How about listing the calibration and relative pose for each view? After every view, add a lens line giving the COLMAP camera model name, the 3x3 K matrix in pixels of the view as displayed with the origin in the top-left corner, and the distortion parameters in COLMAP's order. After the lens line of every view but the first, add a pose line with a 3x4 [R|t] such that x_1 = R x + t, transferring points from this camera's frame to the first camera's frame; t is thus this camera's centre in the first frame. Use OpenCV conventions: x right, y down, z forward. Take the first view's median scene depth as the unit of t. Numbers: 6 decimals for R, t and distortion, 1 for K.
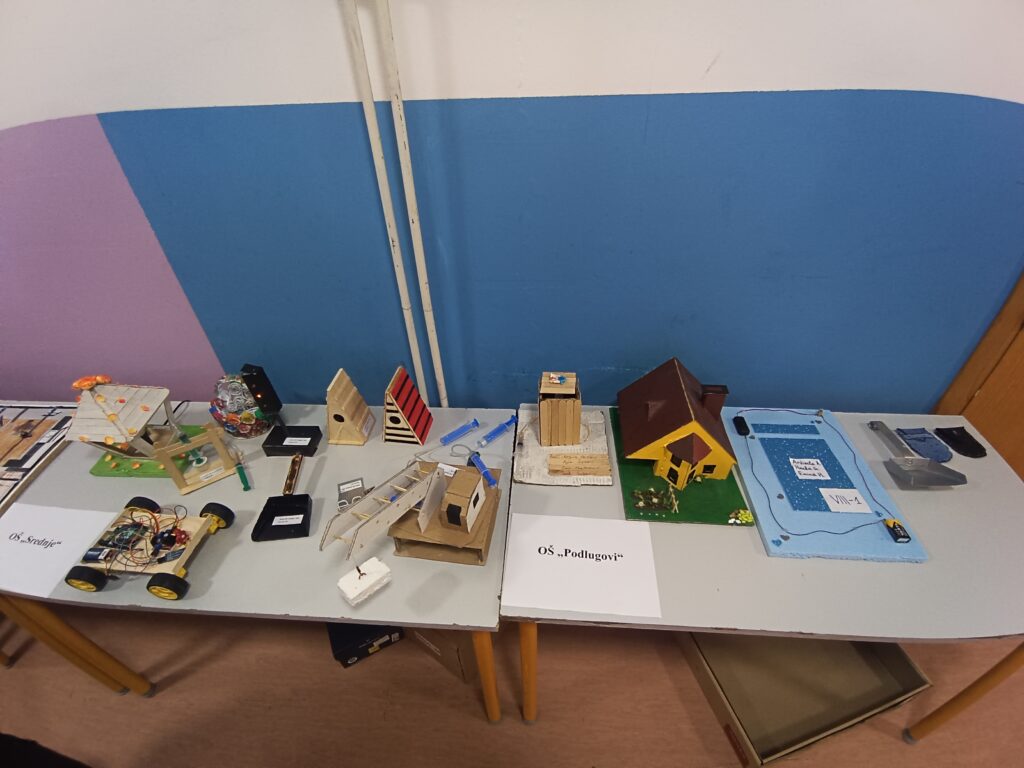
lens RADIAL K [[464.1, 0, 513.9], [0, 464.1, 380.4], [0, 0, 1]] dist [-0.030909, 0.006154]
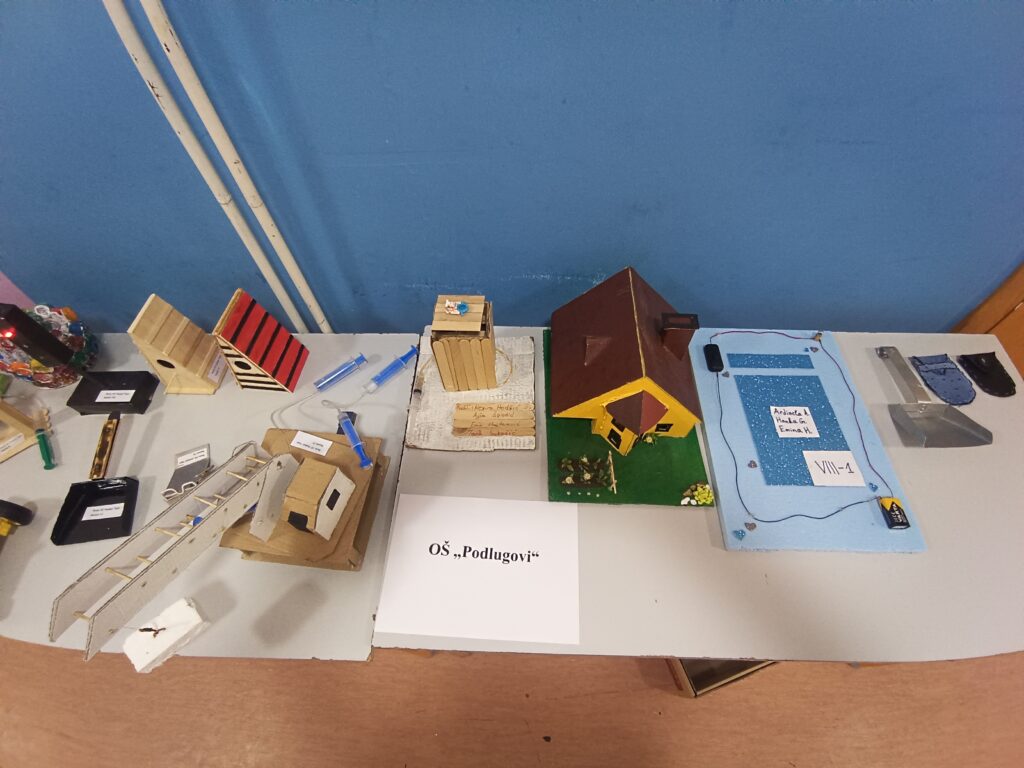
lens RADIAL K [[464.1, 0, 514.1], [0, 464.1, 385.2], [0, 0, 1]] dist [-0.030909, 0.006154]
pose [[0.998739, -0.031894, 0.038771, 0.150984], [0.018281, 0.950298, 0.310805, -0.108271], [-0.046757, -0.309704, 0.949683, 0.312634]]
